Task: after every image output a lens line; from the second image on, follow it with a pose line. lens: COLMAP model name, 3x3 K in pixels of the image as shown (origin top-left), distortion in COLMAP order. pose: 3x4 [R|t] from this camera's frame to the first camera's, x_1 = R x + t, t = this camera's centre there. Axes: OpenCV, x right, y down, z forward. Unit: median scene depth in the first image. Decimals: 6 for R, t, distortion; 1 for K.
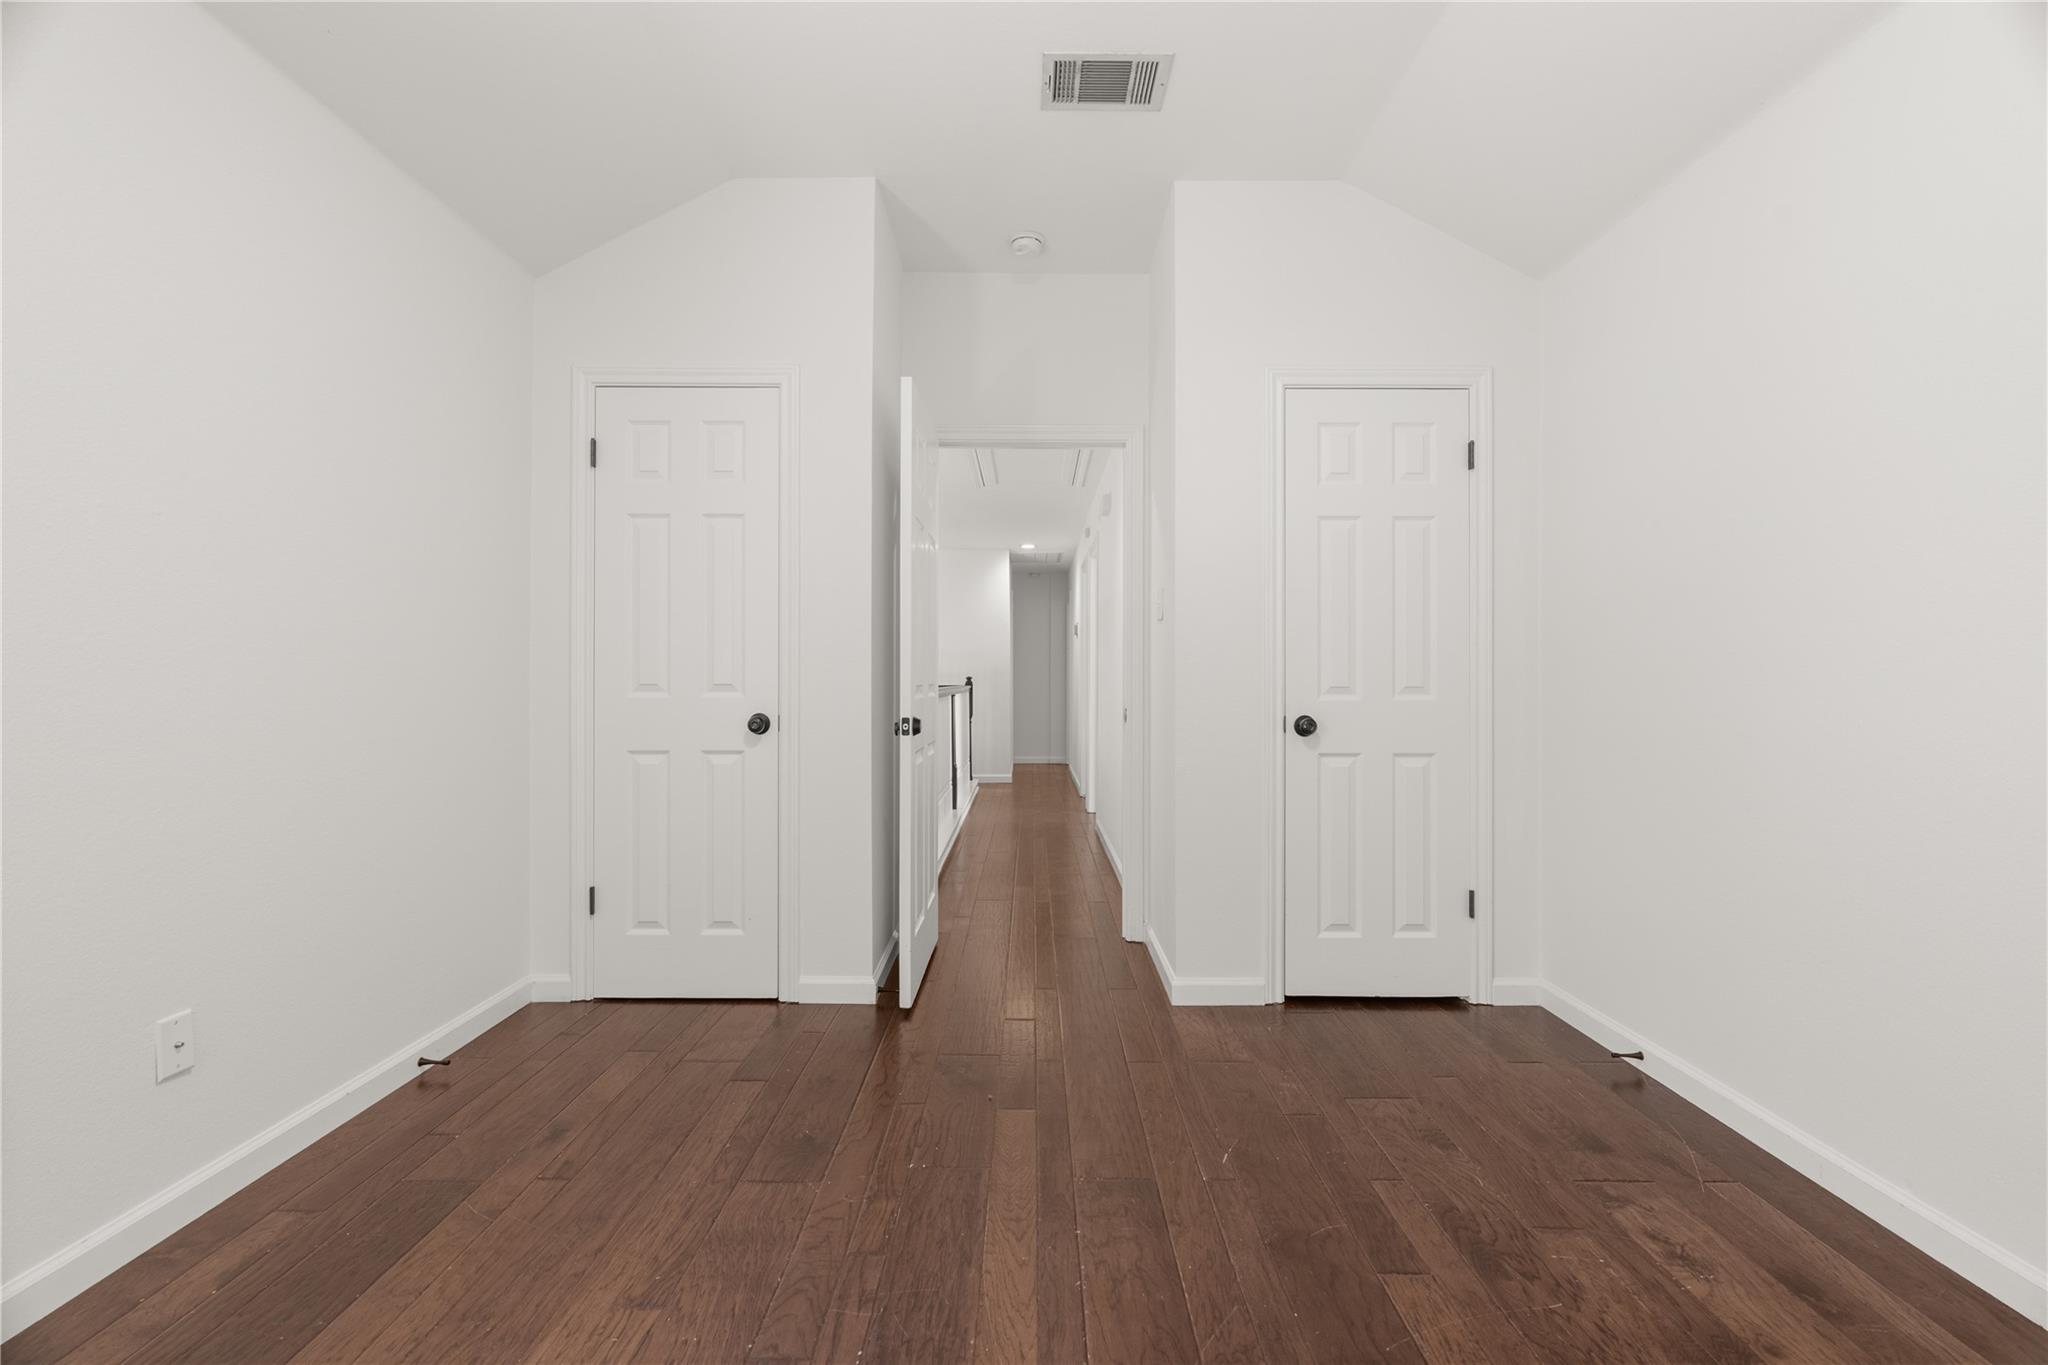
lens RADIAL K [[904.9, 0, 1024.6], [0, 904.9, 679.2], [0, 0, 1]] dist [-0.001874, 0.000291]
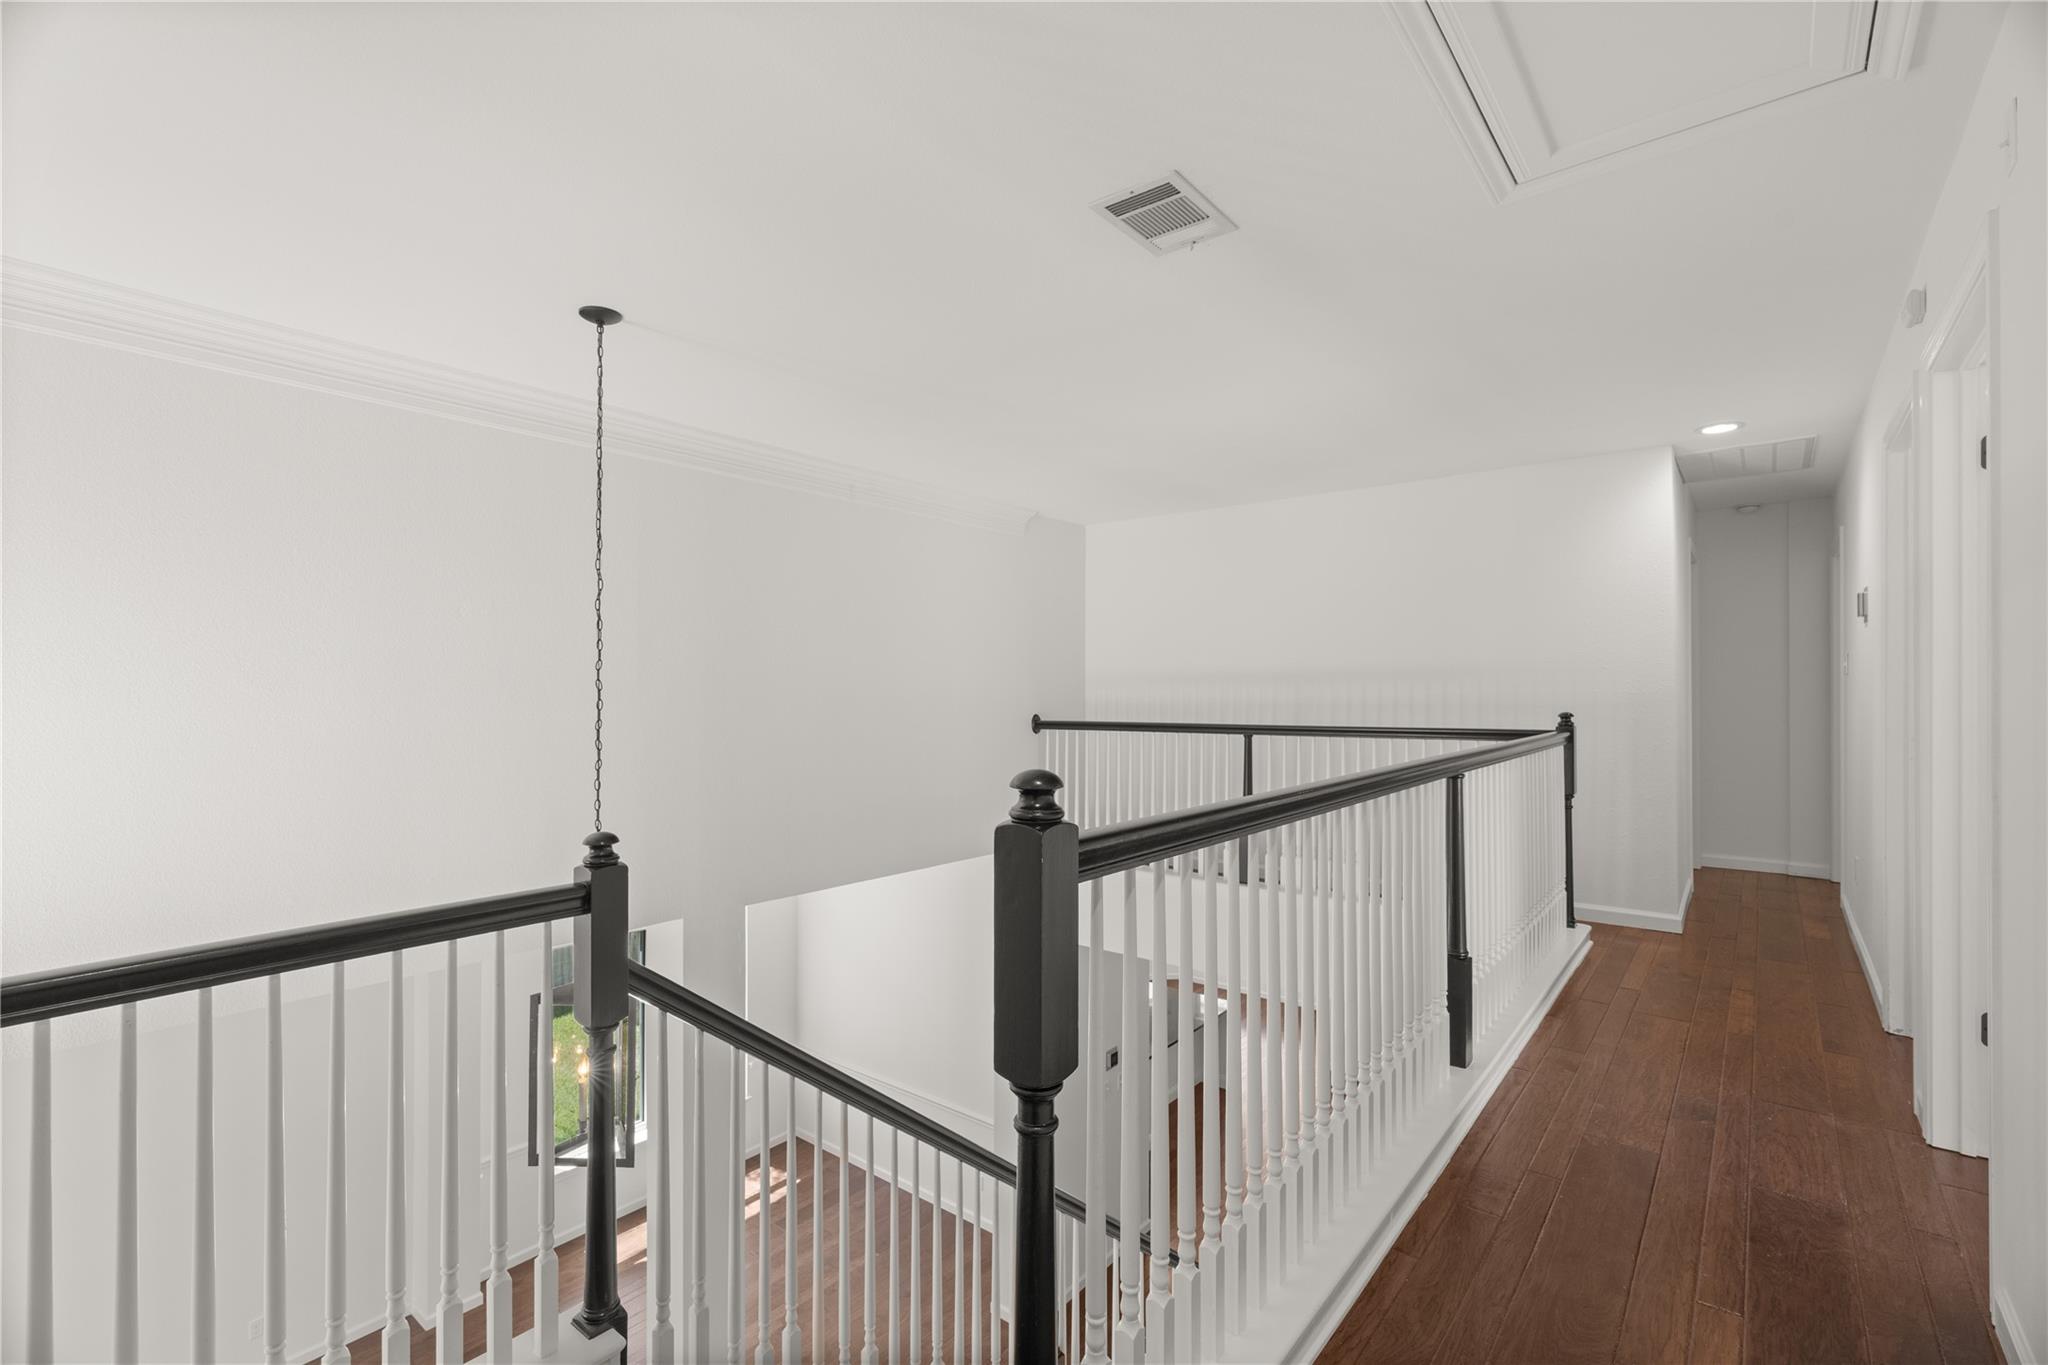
lens RADIAL K [[904.9, 0, 1025.2], [0, 904.9, 687.9], [0, 0, 1]] dist [-0.001874, 0.000291]
pose [[0.778327, -0.004668, -0.627842, 0.016227], [0.003164, 0.999989, -0.003513, -0.014094], [0.627852, 0.000748, 0.778333, 0.400090]]
